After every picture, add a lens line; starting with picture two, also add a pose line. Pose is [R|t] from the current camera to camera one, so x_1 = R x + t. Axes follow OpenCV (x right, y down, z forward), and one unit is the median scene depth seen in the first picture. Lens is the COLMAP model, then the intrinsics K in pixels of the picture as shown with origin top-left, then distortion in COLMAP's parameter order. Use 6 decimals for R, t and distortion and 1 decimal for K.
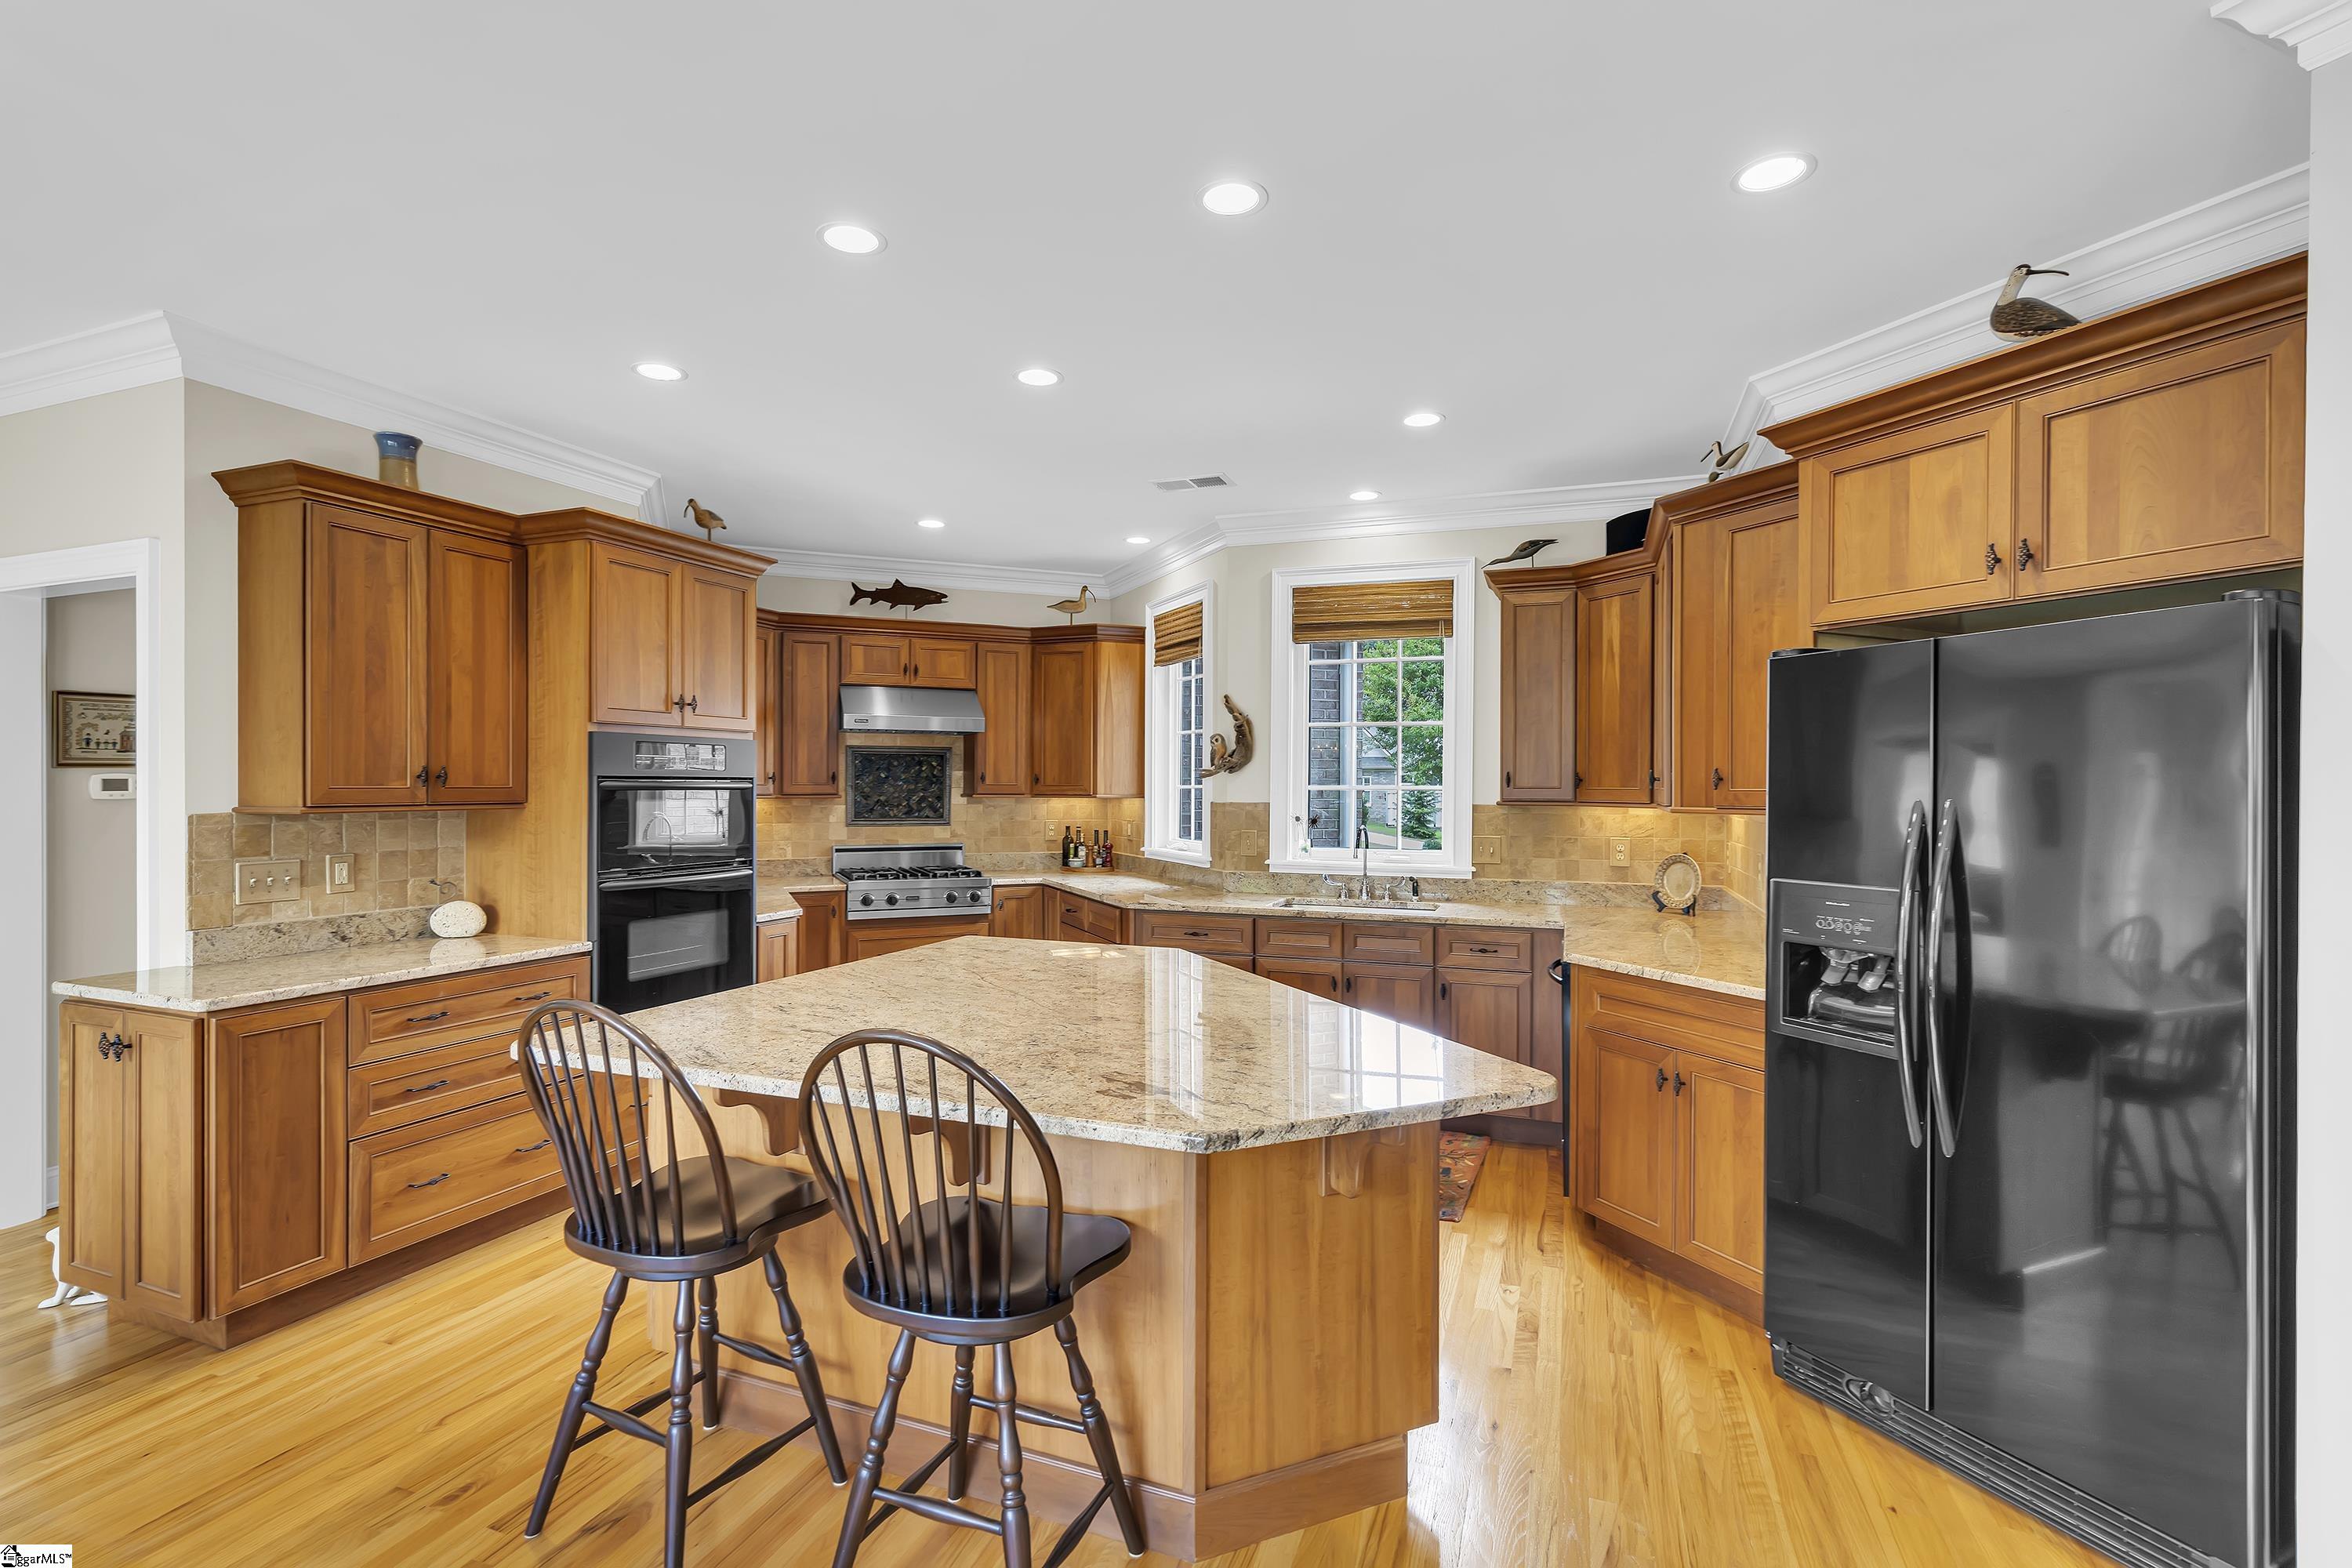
lens RADIAL K [[1057.8, 0, 1175.3], [0, 1057.8, 783.7], [0, 0, 1]] dist [0.003048, -0.000149]
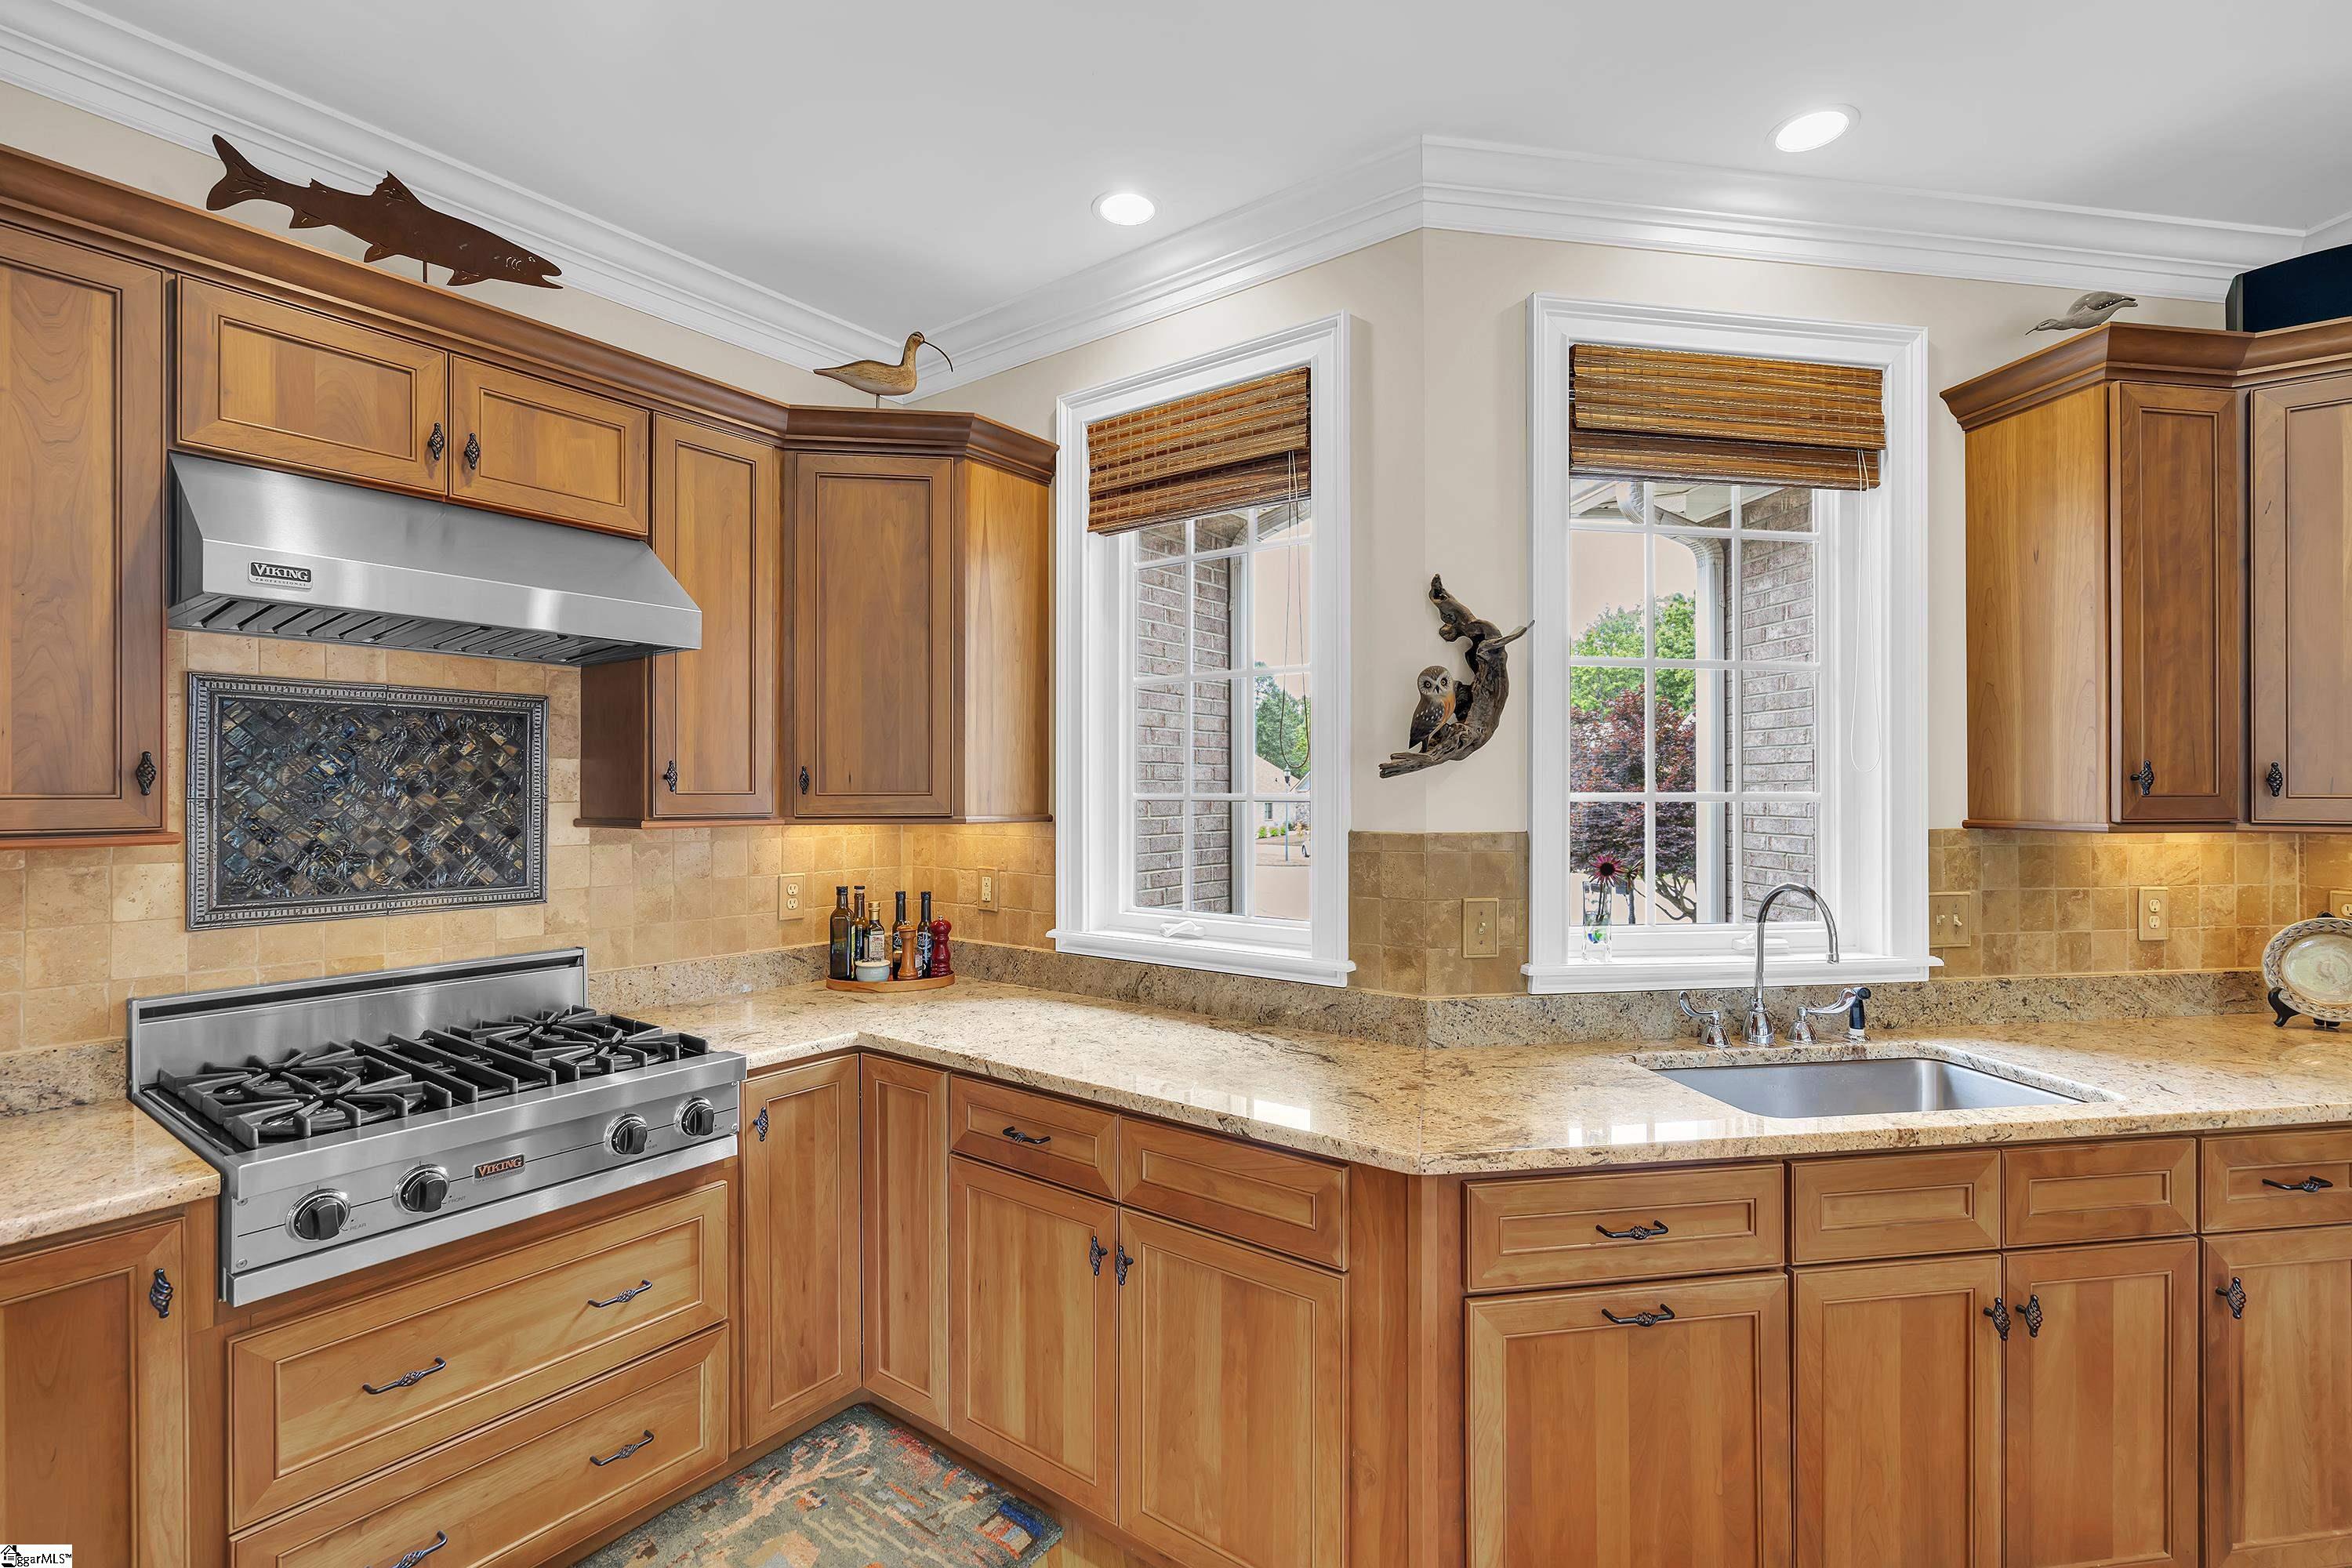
lens RADIAL K [[1057.8, 0, 1177.7], [0, 1057.8, 784.5], [0, 0, 1]] dist [0.003048, -0.000149]
pose [[0.872155, -0.001314, 0.489228, -0.210865], [0.003464, 0.999988, -0.003490, -0.000658], [-0.489218, 0.004739, 0.872149, 0.590567]]
